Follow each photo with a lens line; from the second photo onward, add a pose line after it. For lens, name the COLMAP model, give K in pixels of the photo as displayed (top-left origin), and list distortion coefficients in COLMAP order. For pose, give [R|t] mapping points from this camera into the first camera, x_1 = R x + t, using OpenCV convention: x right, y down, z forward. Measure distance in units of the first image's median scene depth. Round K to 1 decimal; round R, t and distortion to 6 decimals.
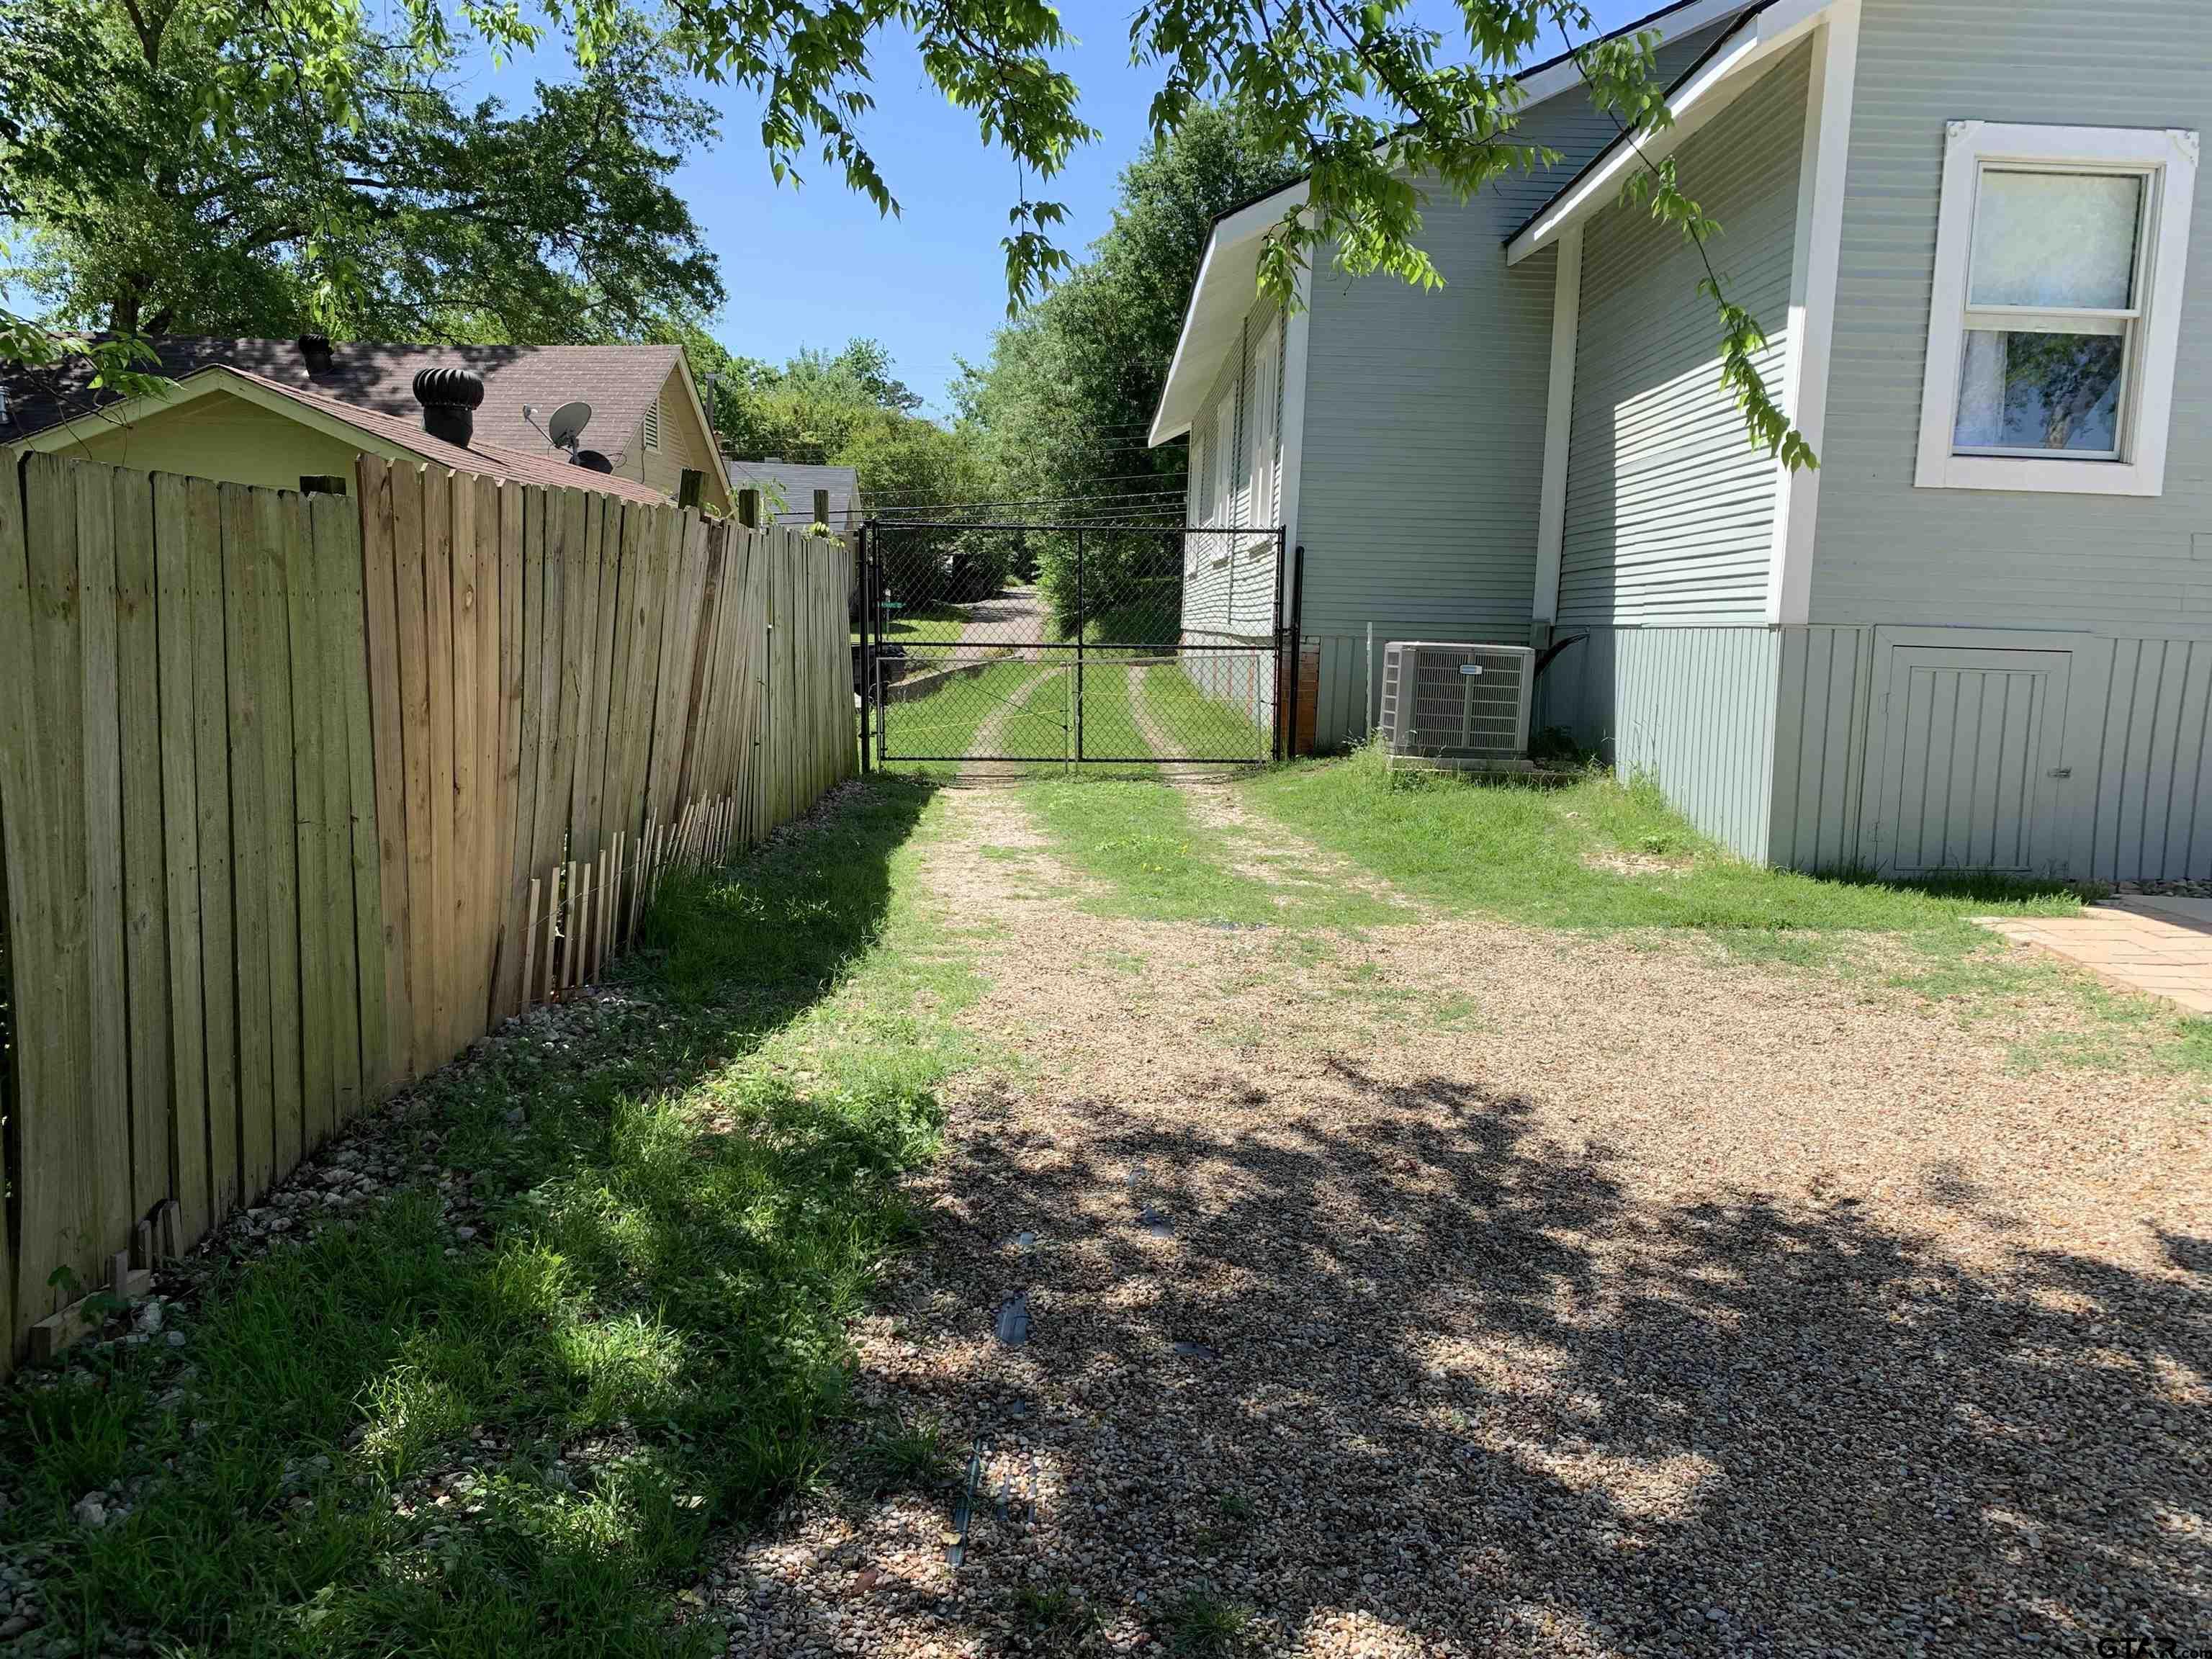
lens RADIAL K [[1658.7, 0, 1120.1], [0, 1658.7, 823.3], [0, 0, 1]] dist [0.086204, -0.124911]
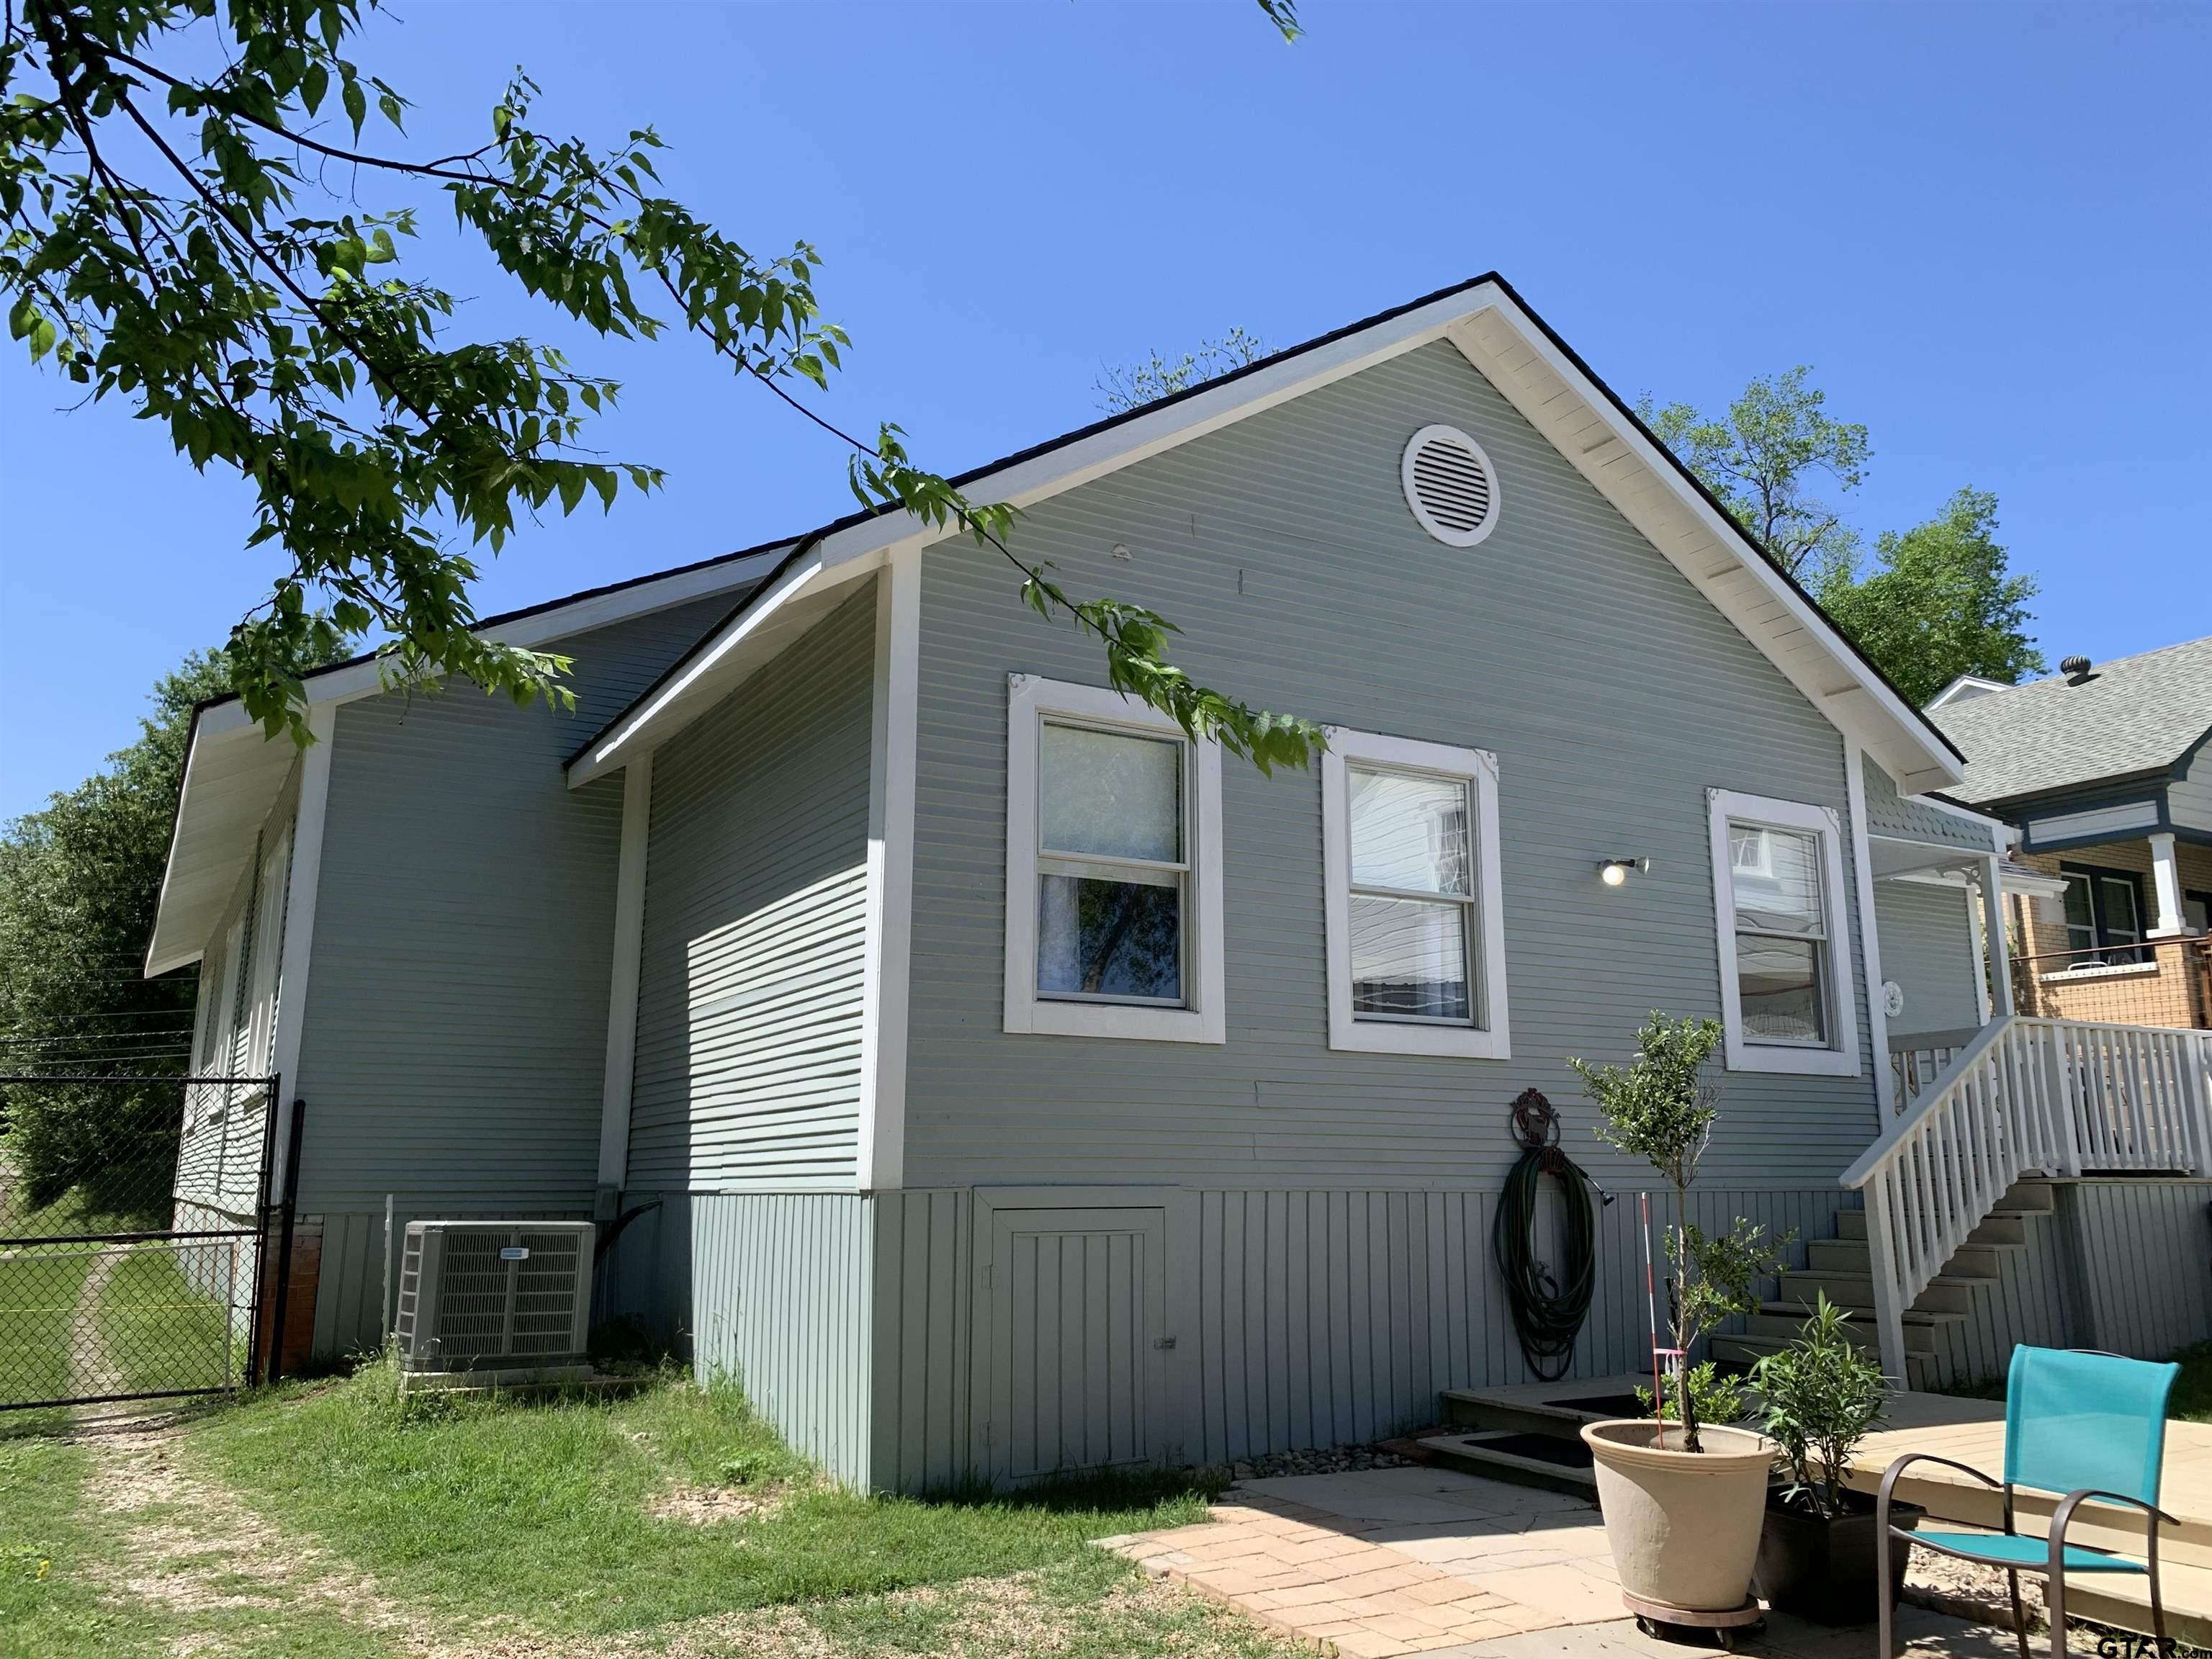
lens RADIAL K [[1680.2, 0, 1206.3], [0, 1680.2, 780.7], [0, 0, 1]] dist [0.054785, -0.137691]
pose [[0.843710, 0.081061, 0.530643, 0.043195], [0.103331, 0.945520, -0.308731, -0.023031], [-0.526760, 0.315312, 0.789369, 0.112508]]
